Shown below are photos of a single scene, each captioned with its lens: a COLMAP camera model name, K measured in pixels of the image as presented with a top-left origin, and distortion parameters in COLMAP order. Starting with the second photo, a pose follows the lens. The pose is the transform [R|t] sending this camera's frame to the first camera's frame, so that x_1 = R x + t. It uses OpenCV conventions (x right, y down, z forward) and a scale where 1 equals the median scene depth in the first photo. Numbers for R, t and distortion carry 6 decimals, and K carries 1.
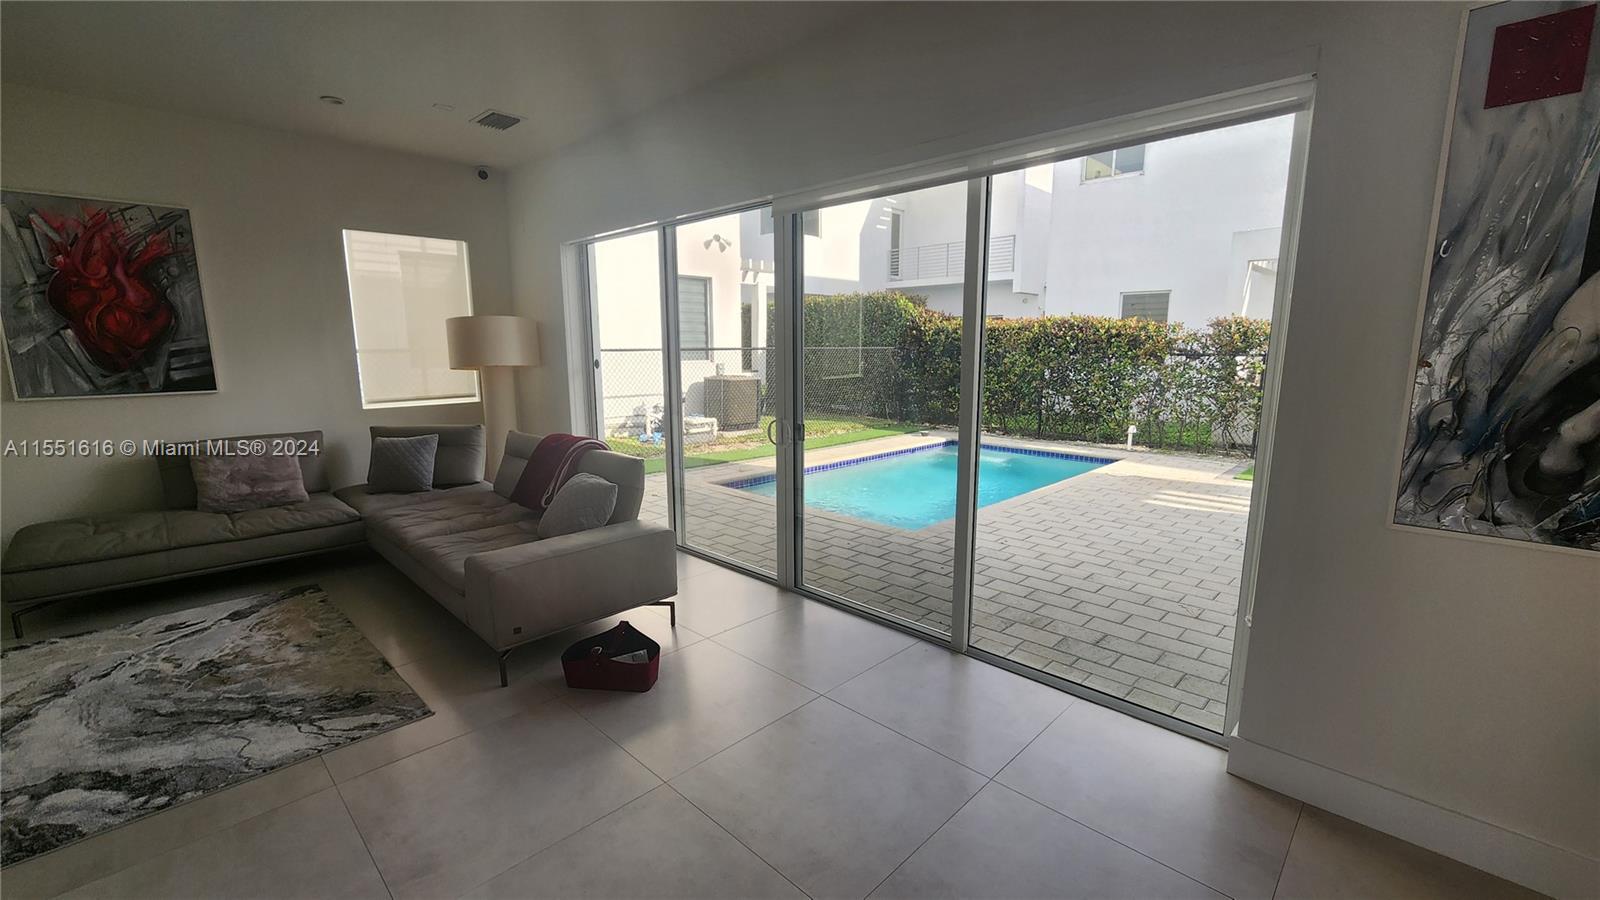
lens RADIAL K [[661.2, 0, 801.6], [0, 661.2, 458.0], [0, 0, 1]] dist [-0.002172, 0.001311]
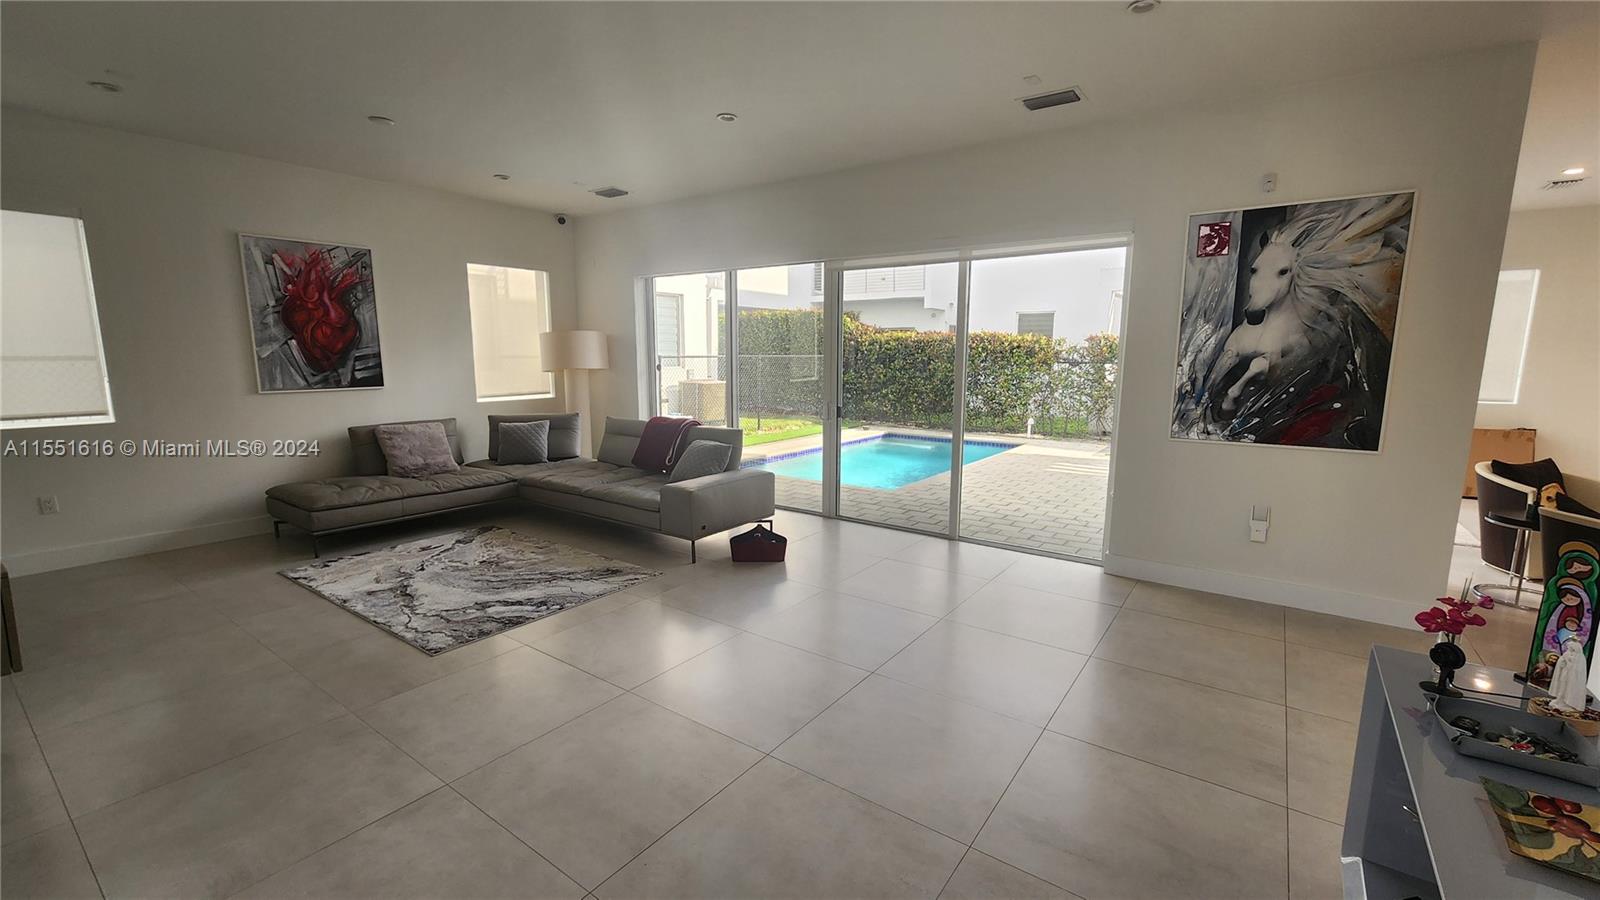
lens RADIAL K [[661.2, 0, 801.6], [0, 661.2, 458.0], [0, 0, 1]] dist [-0.002172, 0.001311]
pose [[0.988990, -0.017714, 0.146919, -0.276434], [0.019396, 0.999762, -0.010023, 0.070729], [-0.146706, 0.012762, 0.989098, -0.427646]]
